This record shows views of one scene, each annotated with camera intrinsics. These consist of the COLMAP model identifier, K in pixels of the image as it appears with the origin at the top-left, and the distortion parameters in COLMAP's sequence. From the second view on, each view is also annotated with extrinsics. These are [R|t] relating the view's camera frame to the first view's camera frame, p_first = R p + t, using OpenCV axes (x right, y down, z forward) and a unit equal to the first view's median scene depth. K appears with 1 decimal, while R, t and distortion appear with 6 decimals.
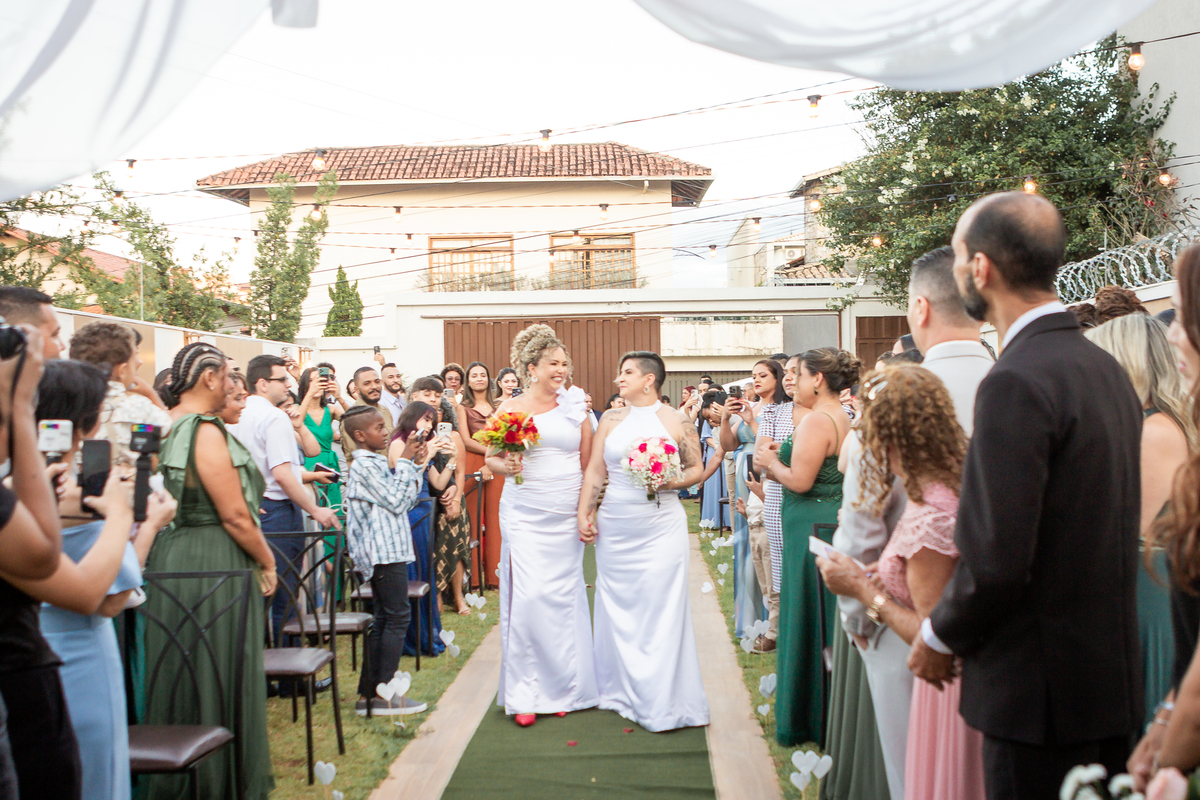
lens RADIAL K [[1310.4, 0, 605.3], [0, 1310.4, 393.7], [0, 0, 1]] dist [-0.039711, 0.011622]
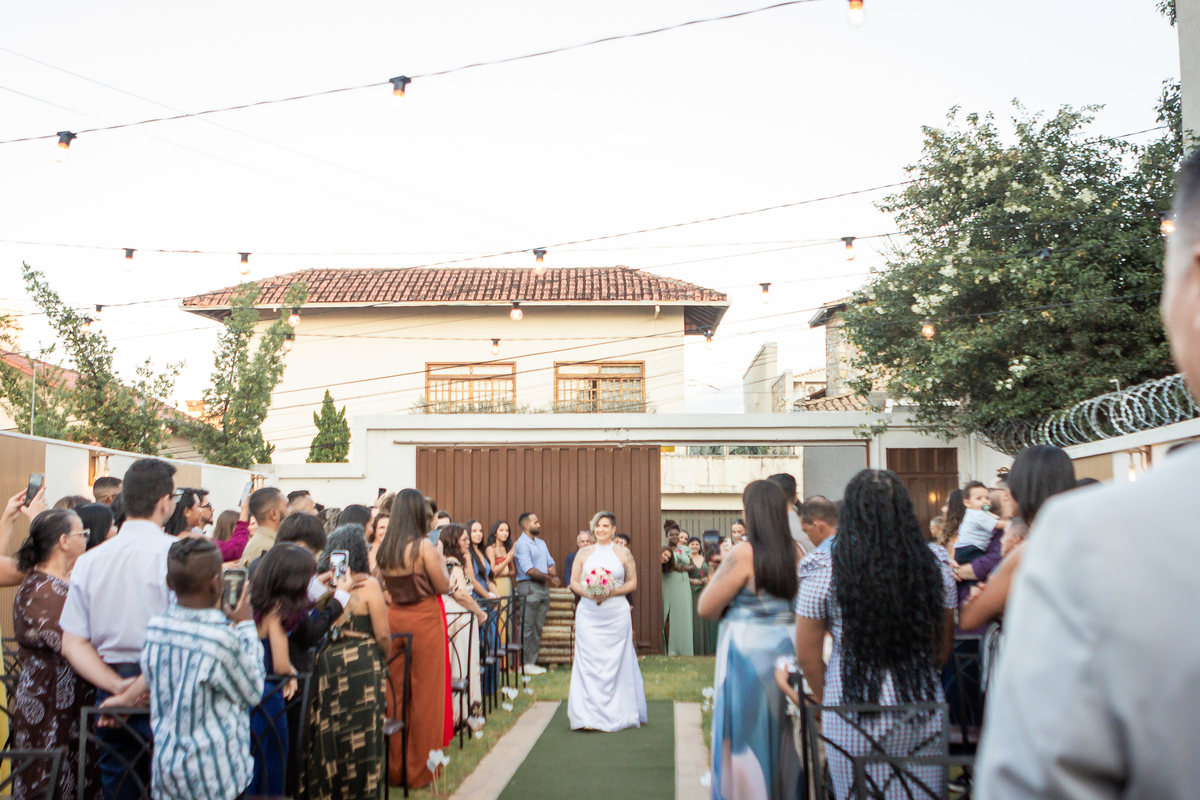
lens RADIAL K [[1315.6, 0, 600.8], [0, 1315.6, 387.3], [0, 0, 1]] dist [-0.041471, 0.029983]
pose [[0.999757, 0.011702, -0.018683, 0.015528], [-0.013692, 0.993811, -0.110241, 0.000638], [0.017277, 0.110470, 0.993729, 0.113278]]
